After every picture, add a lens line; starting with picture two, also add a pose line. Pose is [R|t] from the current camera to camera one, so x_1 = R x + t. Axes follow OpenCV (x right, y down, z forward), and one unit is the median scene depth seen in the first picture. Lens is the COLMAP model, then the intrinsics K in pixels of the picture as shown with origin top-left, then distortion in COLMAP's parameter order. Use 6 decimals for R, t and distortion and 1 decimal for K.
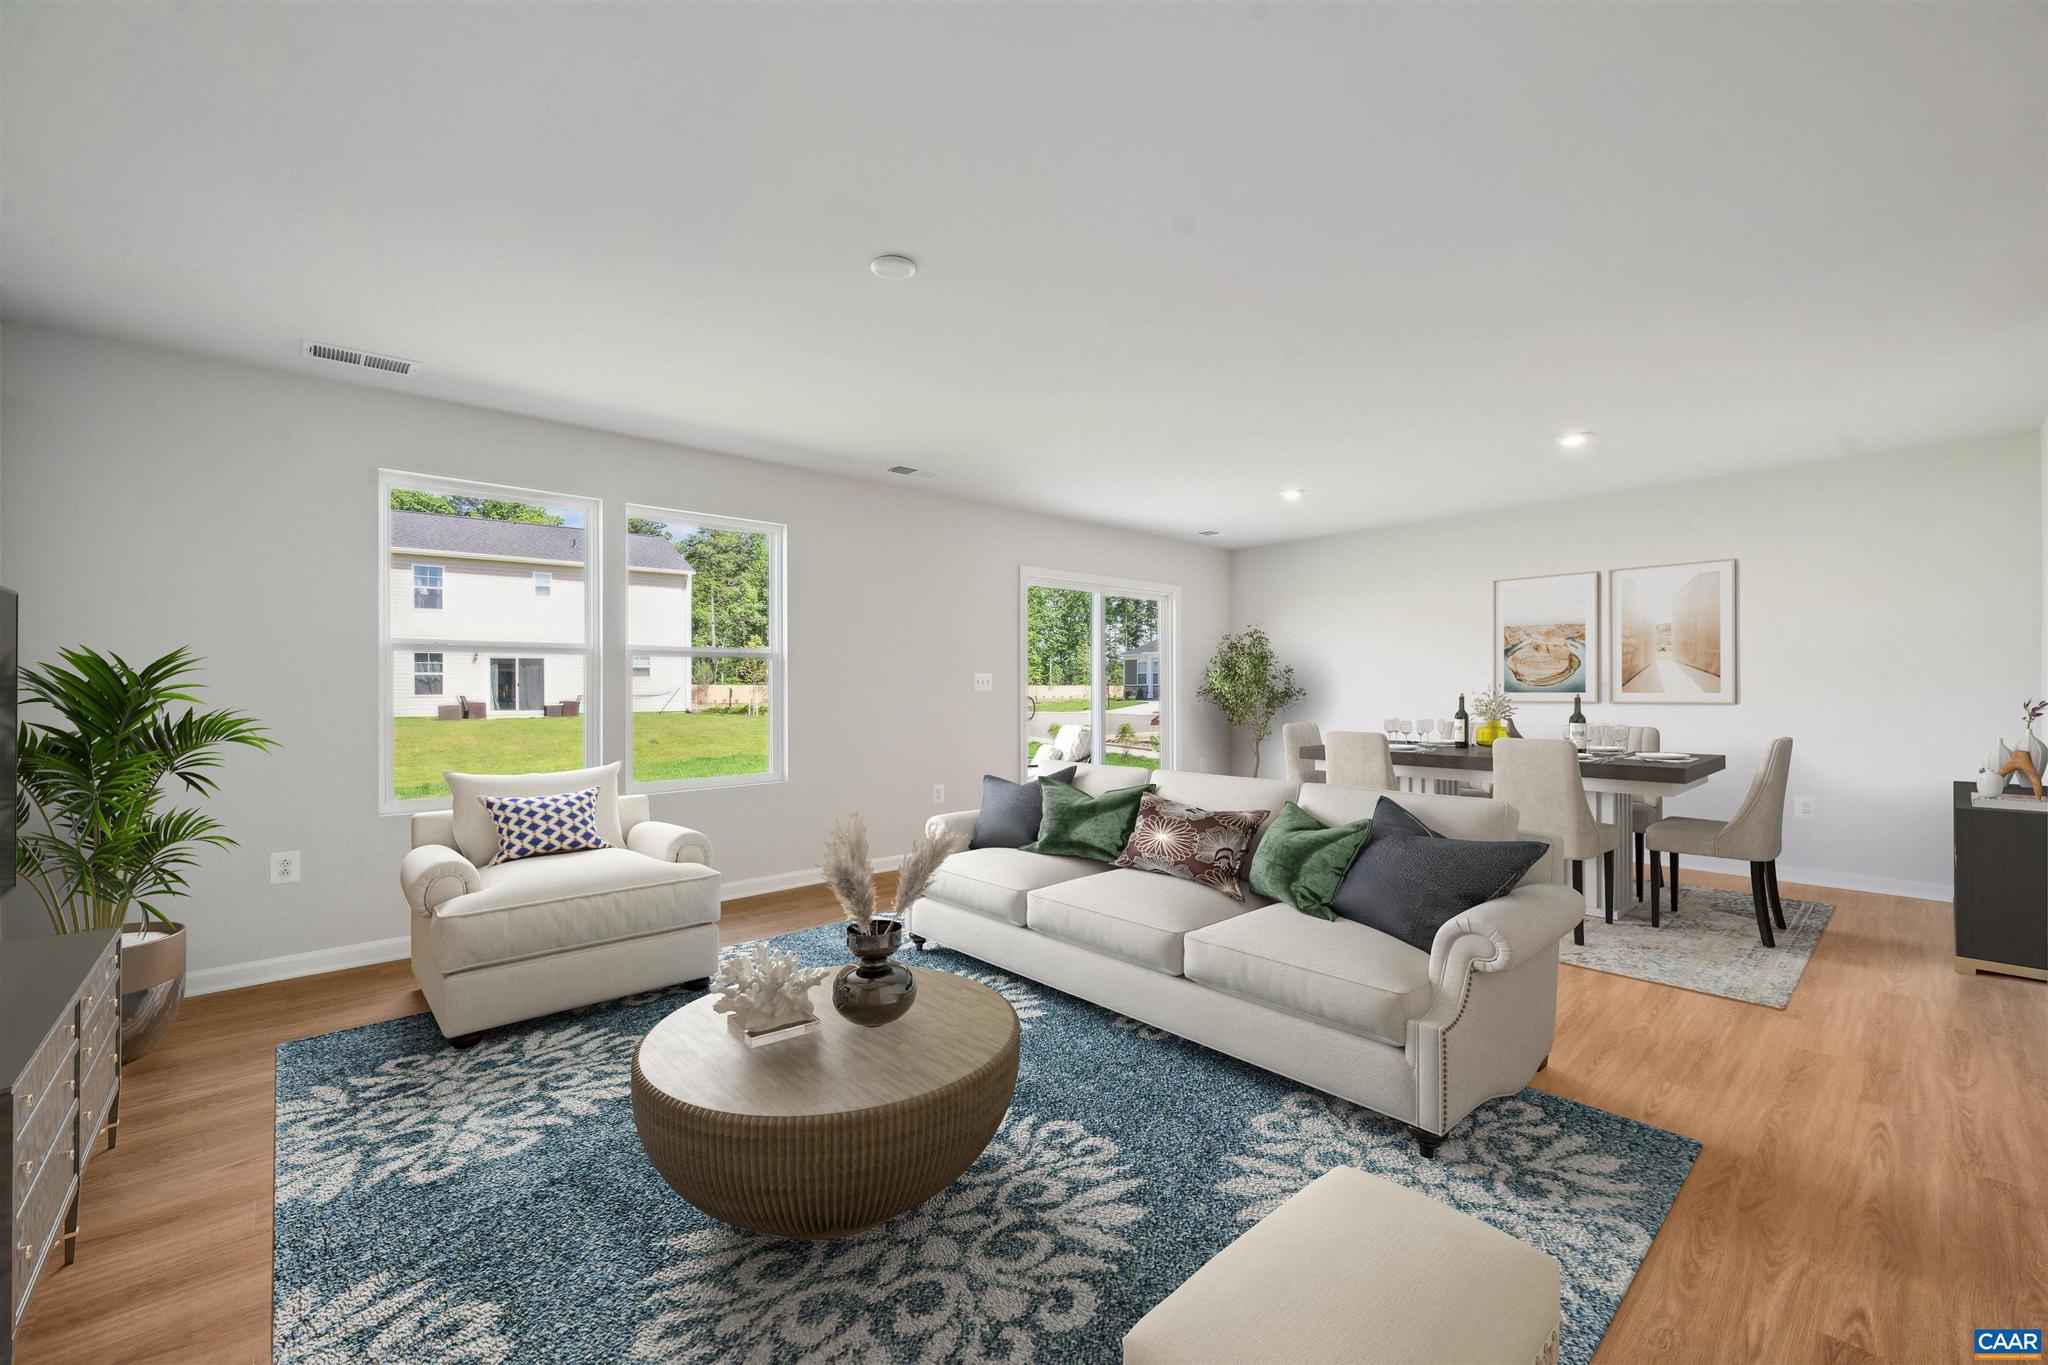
lens RADIAL K [[840.2, 0, 1011.4], [0, 840.2, 677.2], [0, 0, 1]] dist [0.004795, 0.000432]
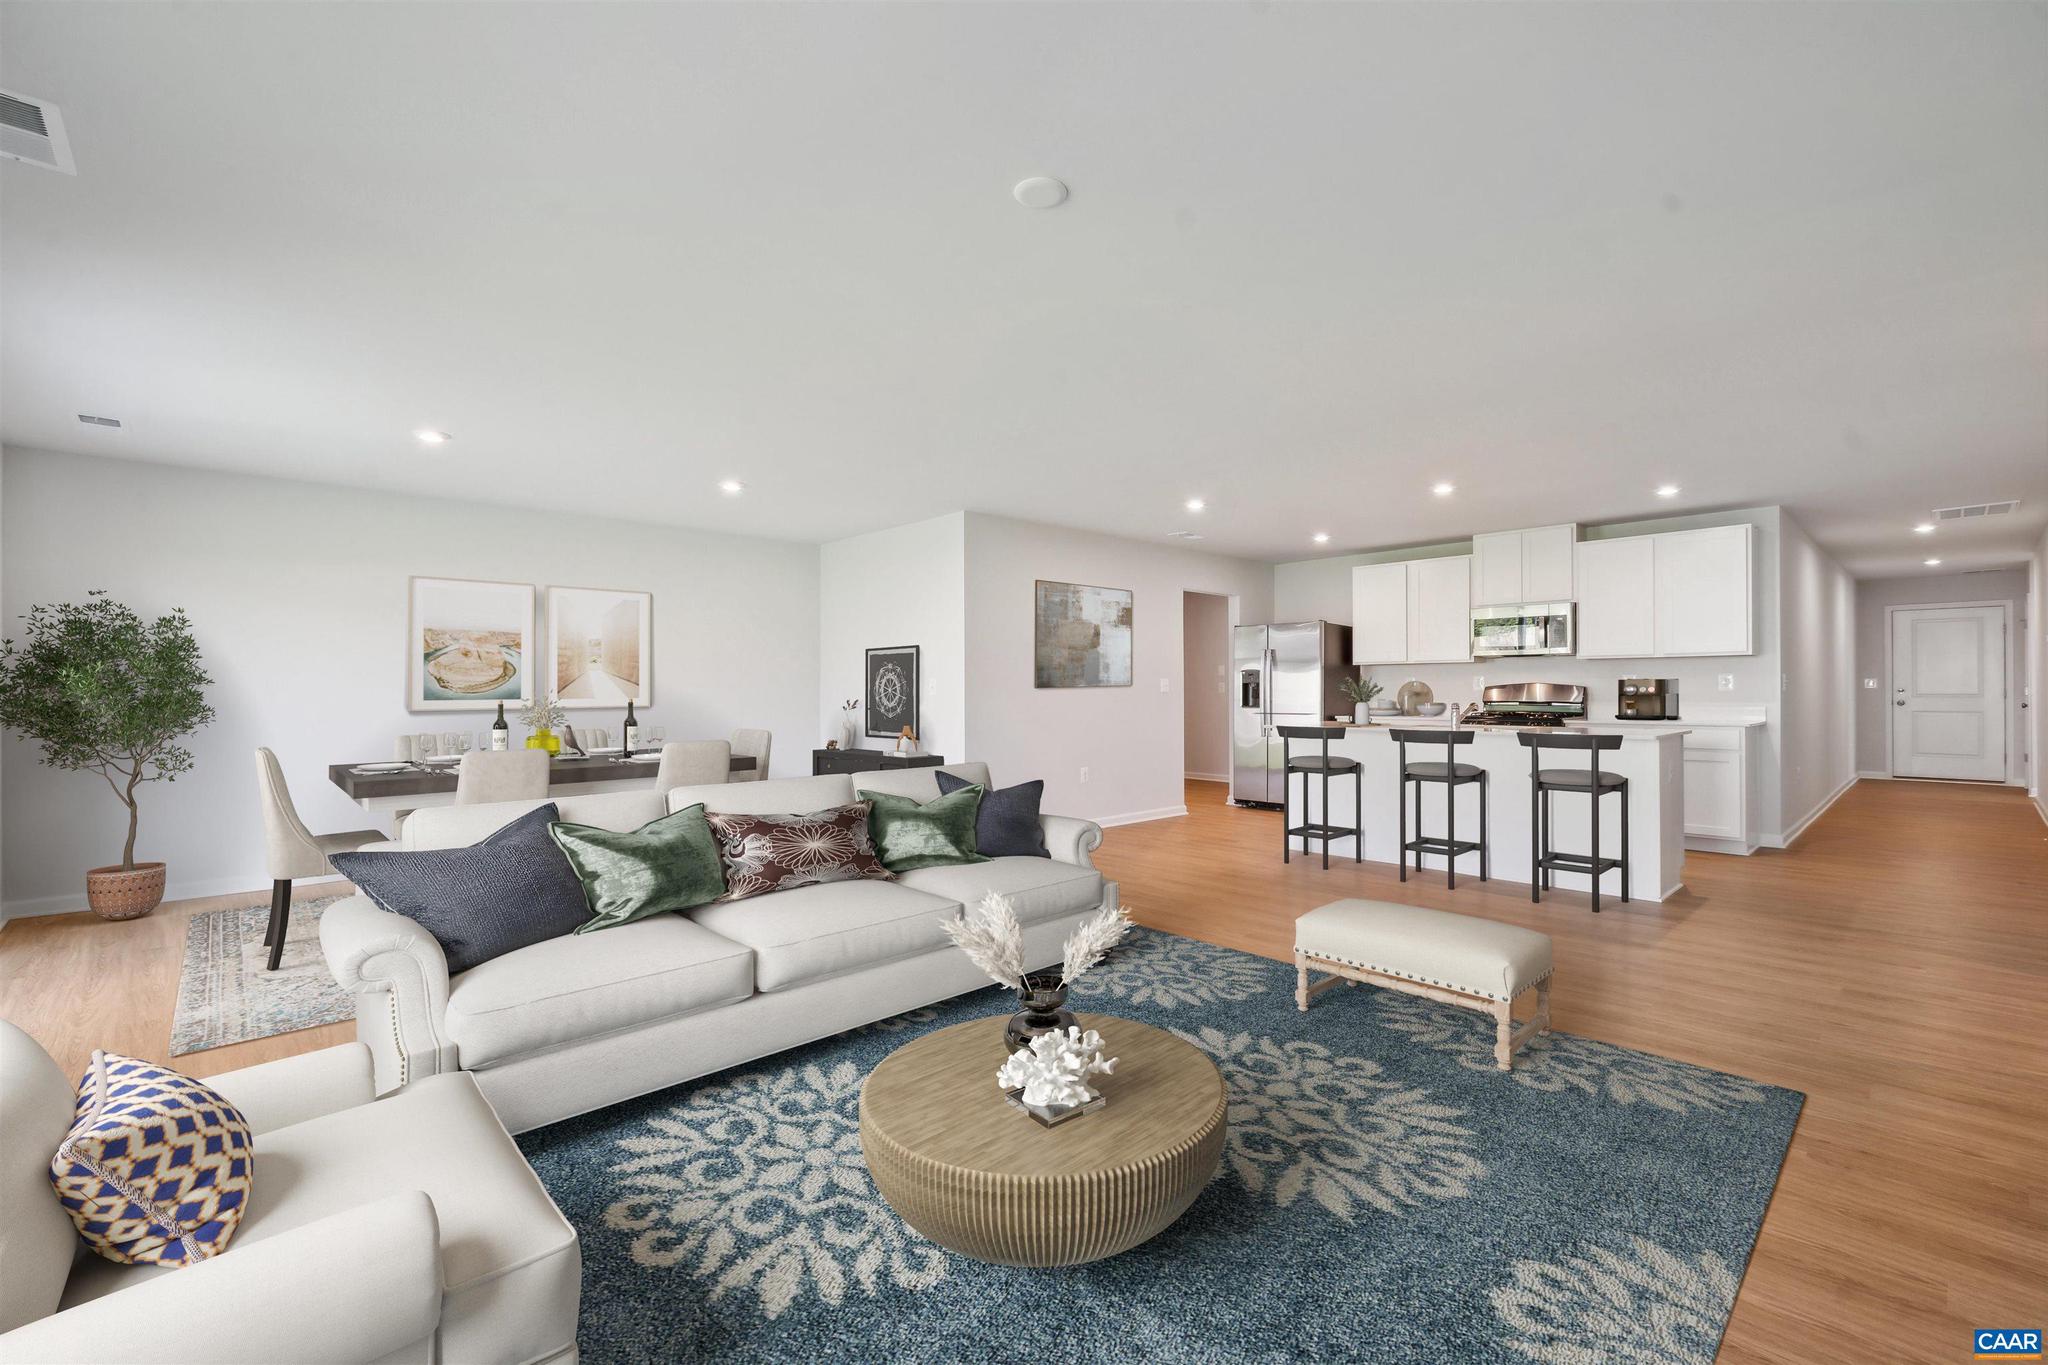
lens RADIAL K [[916.6, 0, 1014.8], [0, 916.6, 688.8], [0, 0, 1]] dist [0.000534, 0.000032]
pose [[-0.054843, 0.011551, 0.998428, -0.960914], [-0.003094, 0.999926, -0.011738, 0.033023], [-0.998490, -0.003733, -0.054803, 0.940226]]
